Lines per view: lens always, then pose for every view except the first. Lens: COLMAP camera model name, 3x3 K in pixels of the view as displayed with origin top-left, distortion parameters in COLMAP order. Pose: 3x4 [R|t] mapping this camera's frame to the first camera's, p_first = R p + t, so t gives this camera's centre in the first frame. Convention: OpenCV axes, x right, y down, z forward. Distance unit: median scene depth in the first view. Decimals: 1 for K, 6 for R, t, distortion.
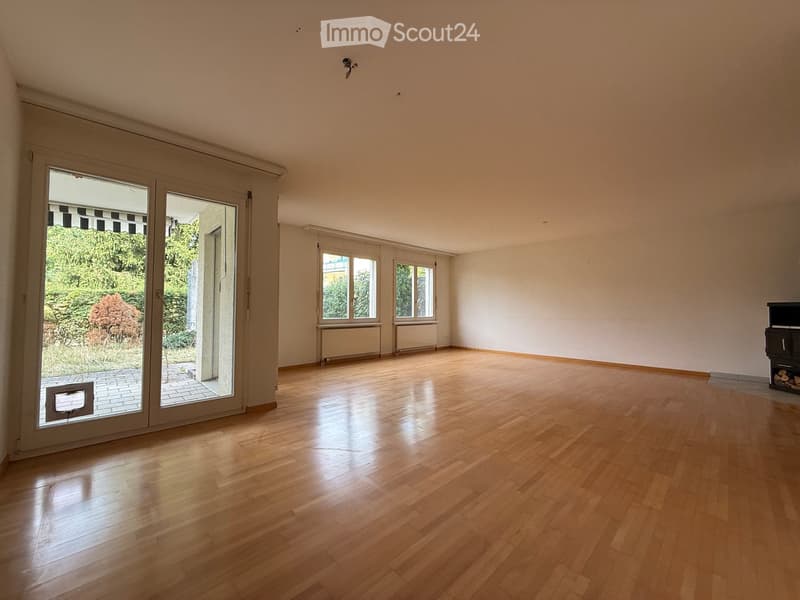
lens RADIAL K [[319.6, 0, 401.1], [0, 319.6, 294.1], [0, 0, 1]] dist [-0.000034, 0.000469]
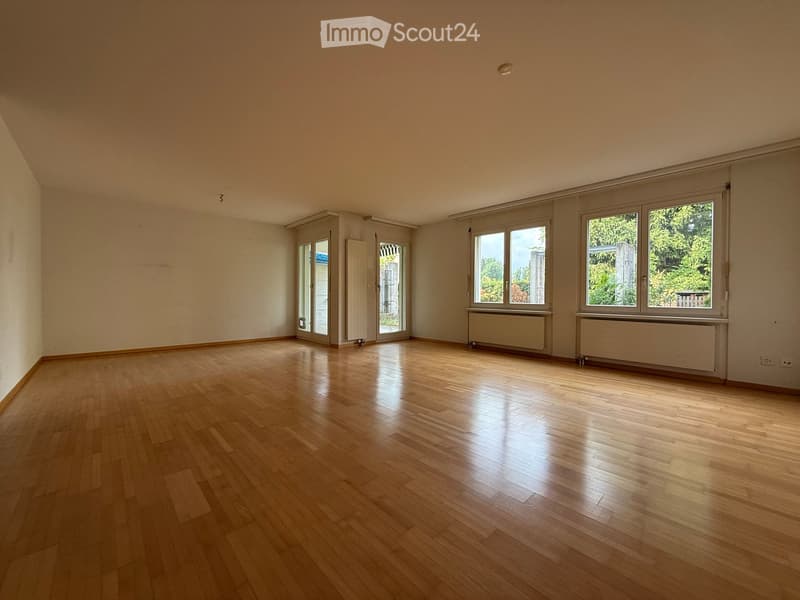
lens RADIAL K [[319.6, 0, 397.9], [0, 319.6, 299.3], [0, 0, 1]] dist [-0.000034, 0.000469]
pose [[-0.008840, 0.009021, -0.999920, 0.763583], [0.039986, 0.999163, 0.008661, 0.050284], [0.999161, -0.039906, -0.009193, 0.770742]]
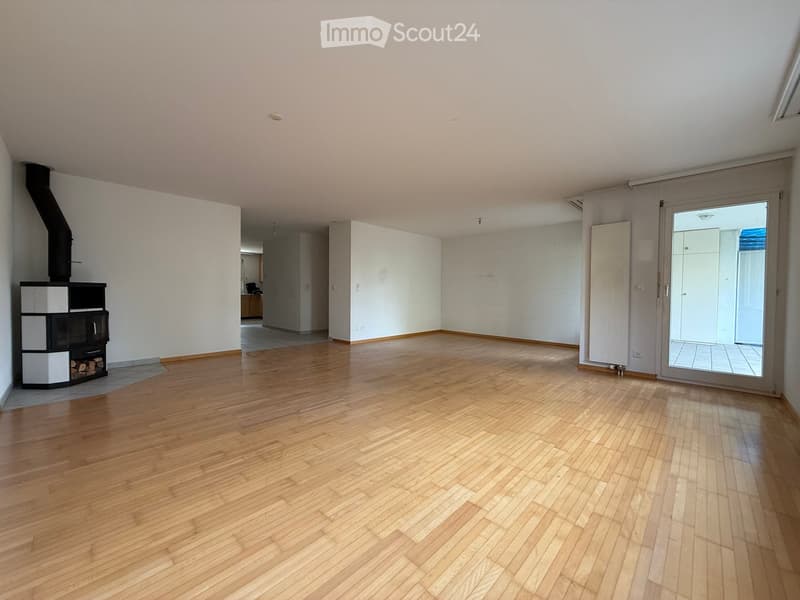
lens RADIAL K [[319.6, 0, 395.4], [0, 319.6, 300.6], [0, 0, 1]] dist [-0.000034, 0.000469]
pose [[-0.999171, -0.012561, -0.038721, 0.255199], [-0.011928, 0.999792, -0.016531, 0.055904], [0.038921, -0.016055, -0.999113, 1.333821]]
